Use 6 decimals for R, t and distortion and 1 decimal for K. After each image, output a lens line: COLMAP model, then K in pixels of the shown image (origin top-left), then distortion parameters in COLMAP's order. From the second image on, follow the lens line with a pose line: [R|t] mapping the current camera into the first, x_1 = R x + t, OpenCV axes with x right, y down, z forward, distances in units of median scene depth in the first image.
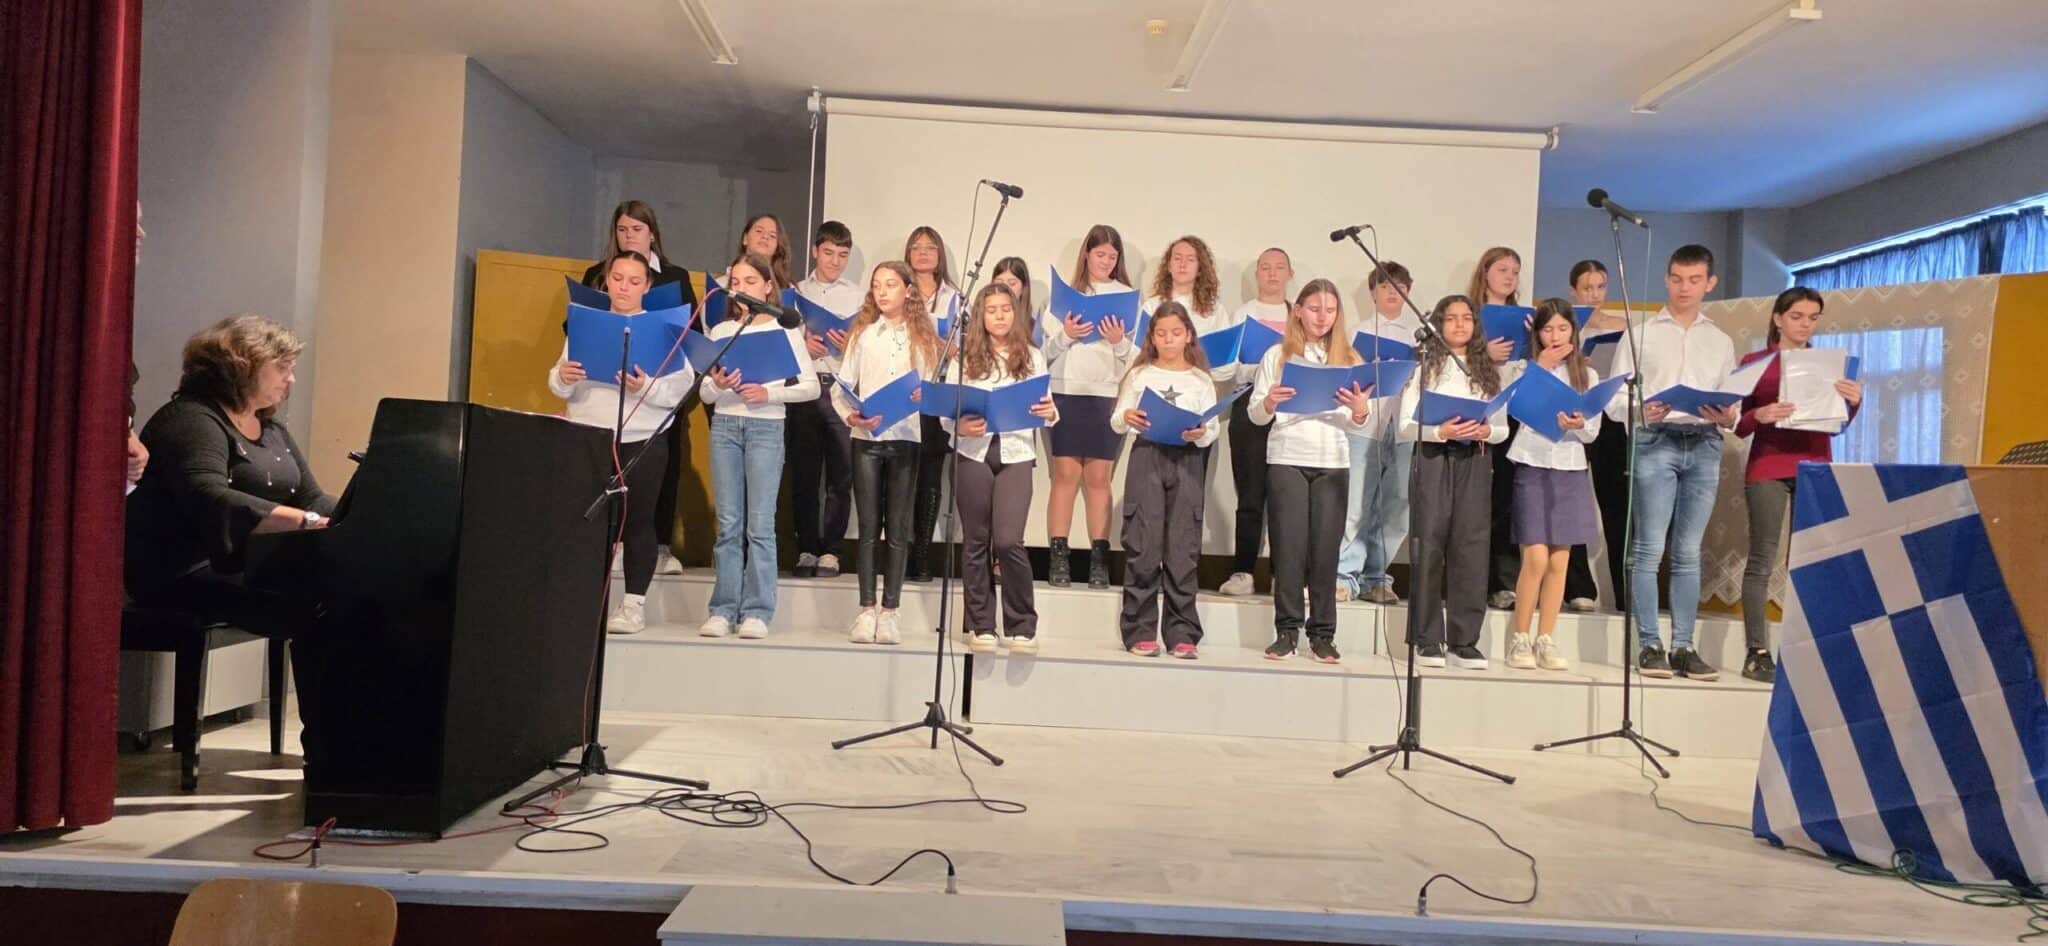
lens RADIAL K [[1383.3, 0, 1019.0], [0, 1383.3, 475.1], [0, 0, 1]] dist [0.004145, -0.003686]
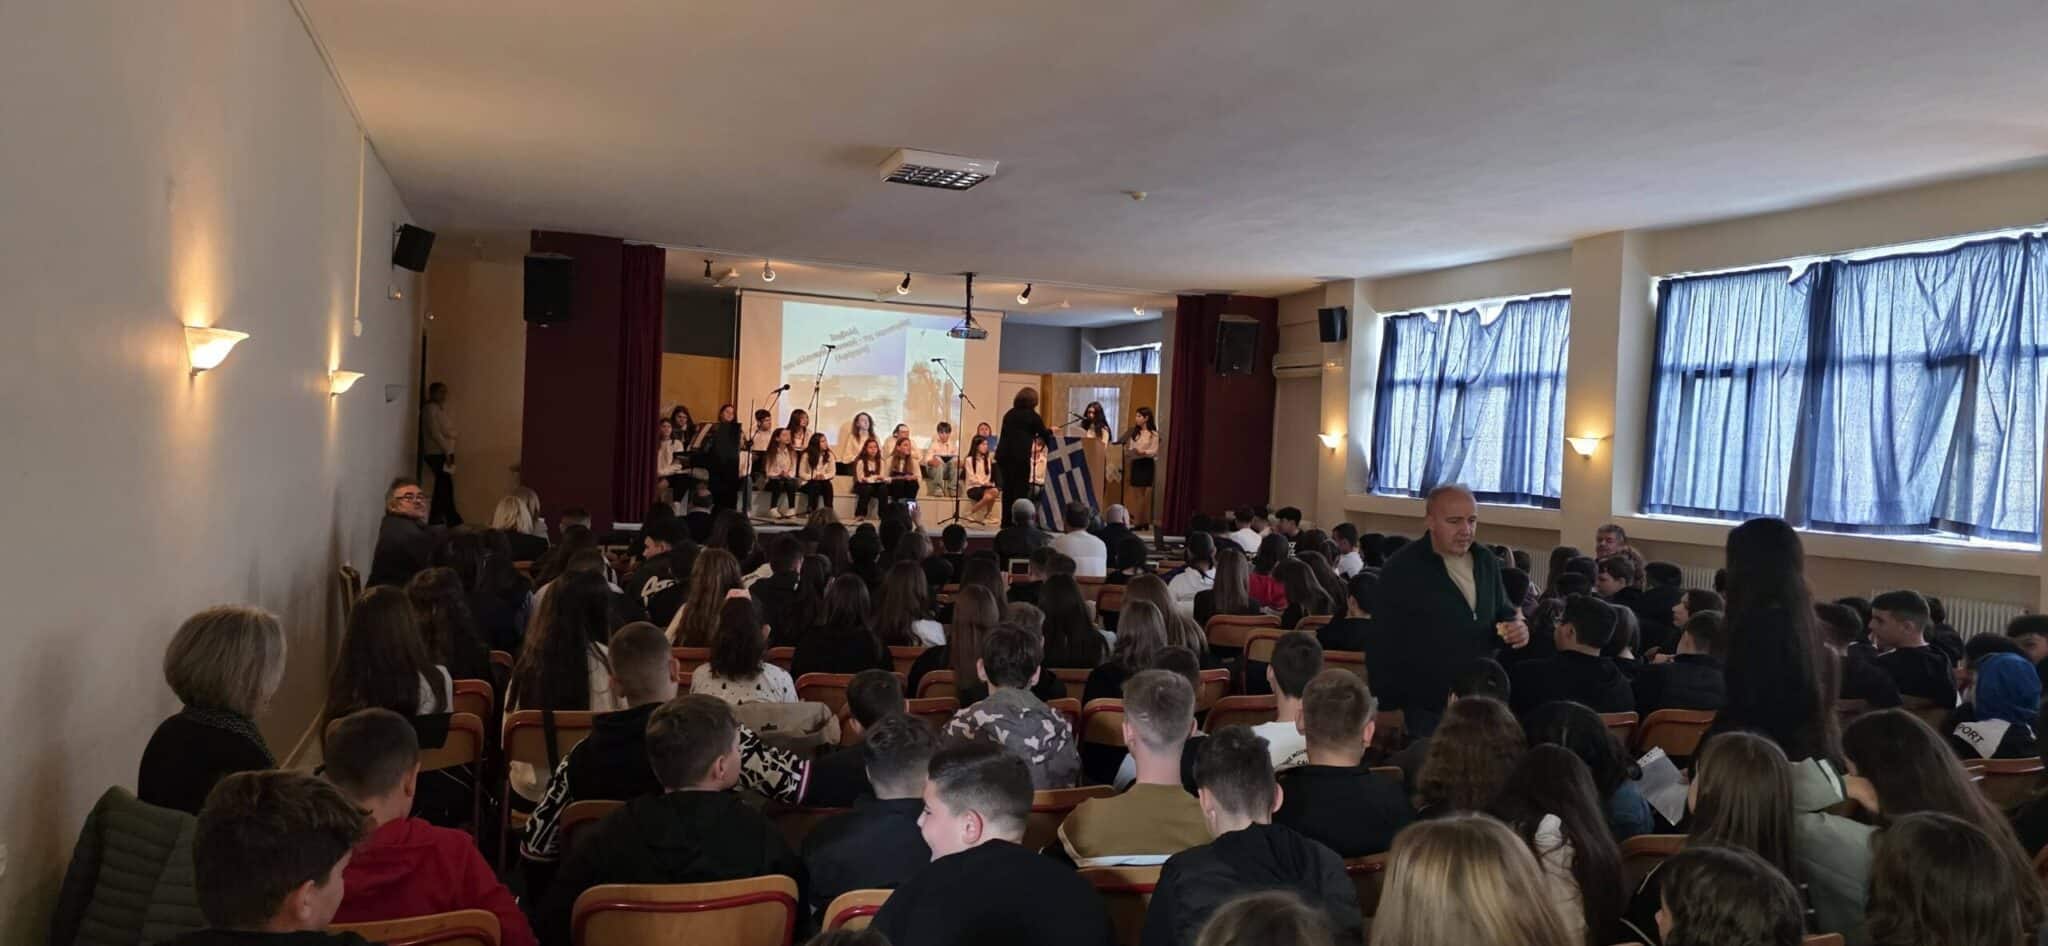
lens RADIAL K [[1383.3, 0, 1019.0], [0, 1383.3, 475.1], [0, 0, 1]] dist [0.004145, -0.003686]
pose [[0.947796, -0.009958, 0.318723, -0.492363], [-0.005417, 0.998865, 0.047316, -0.052066], [-0.318833, -0.046572, 0.946666, -1.696838]]
